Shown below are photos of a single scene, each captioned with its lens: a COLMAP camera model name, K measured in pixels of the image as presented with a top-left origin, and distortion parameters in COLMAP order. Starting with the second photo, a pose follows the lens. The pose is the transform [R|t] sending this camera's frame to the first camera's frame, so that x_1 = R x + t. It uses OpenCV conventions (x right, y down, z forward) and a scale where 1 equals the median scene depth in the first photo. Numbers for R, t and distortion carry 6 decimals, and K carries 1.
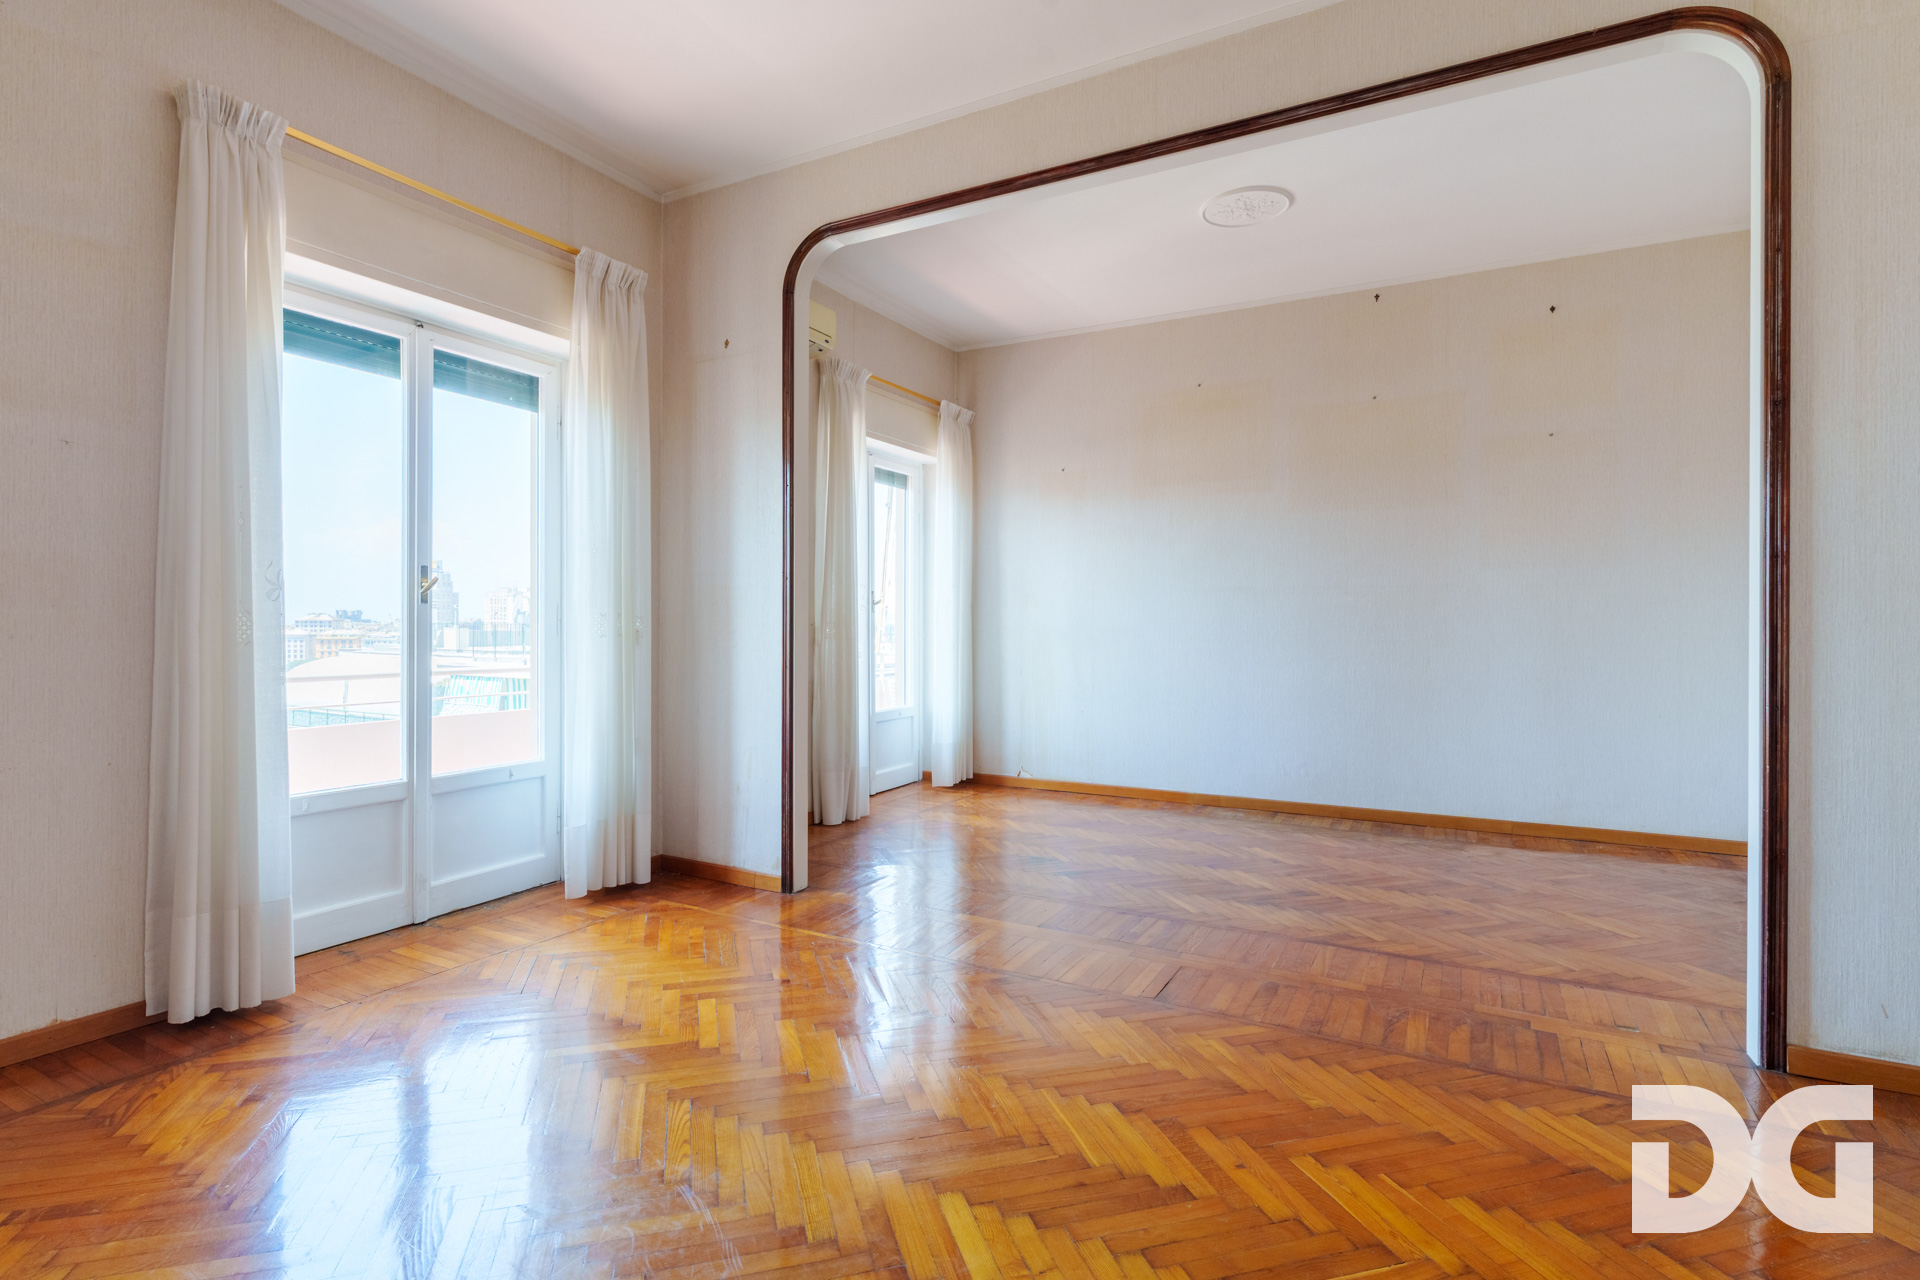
lens RADIAL K [[925.5, 0, 928.4], [0, 925.5, 621.3], [0, 0, 1]] dist [0.004482, -0.000020]
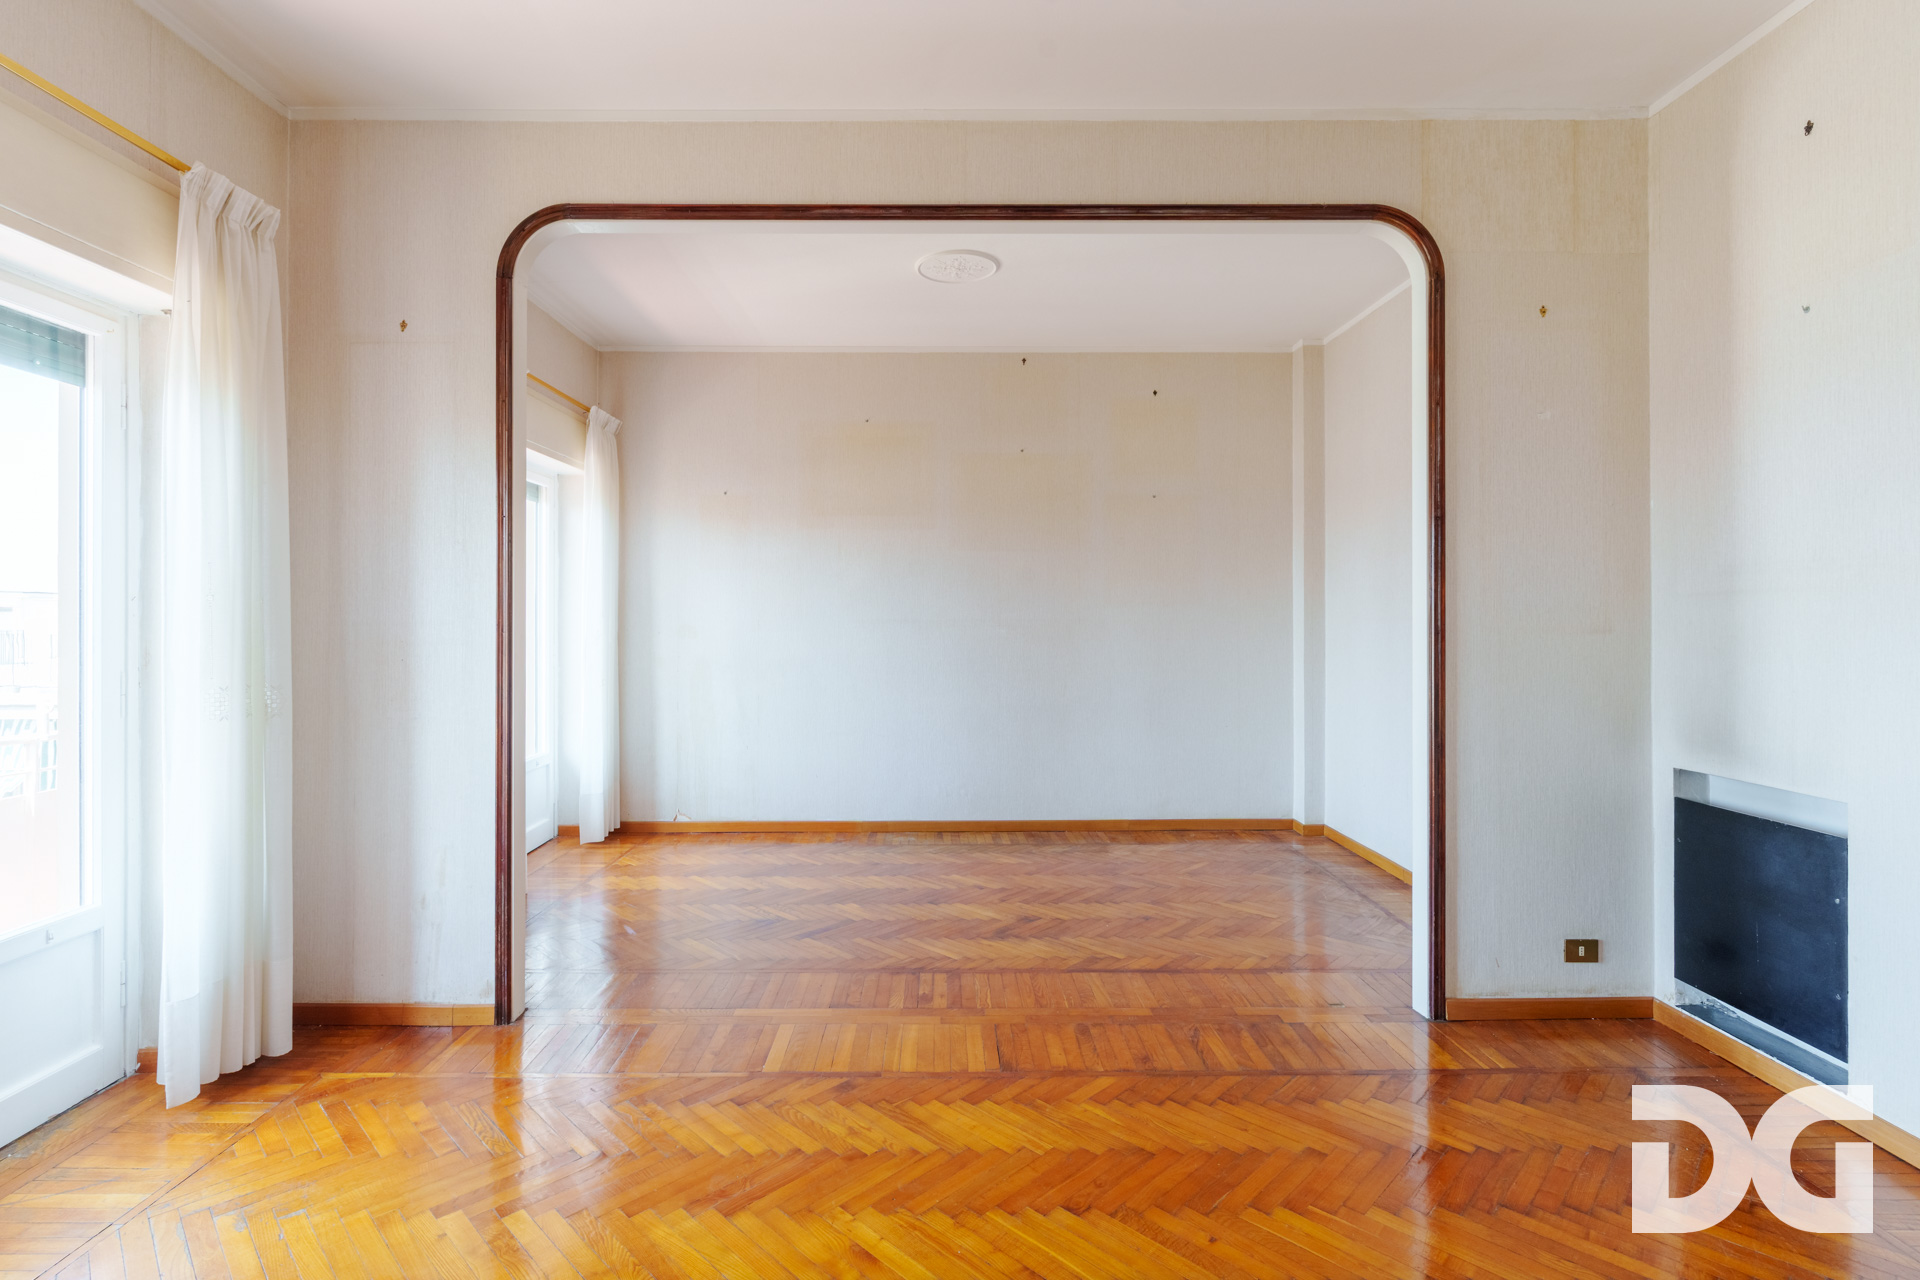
lens RADIAL K [[925.5, 0, 934.7], [0, 925.5, 616.8], [0, 0, 1]] dist [0.004482, -0.000020]
pose [[0.872473, -0.002583, 0.488655, -0.219774], [0.004362, 0.999987, -0.002501, -0.056162], [-0.488642, 0.004314, 0.872474, 0.116568]]
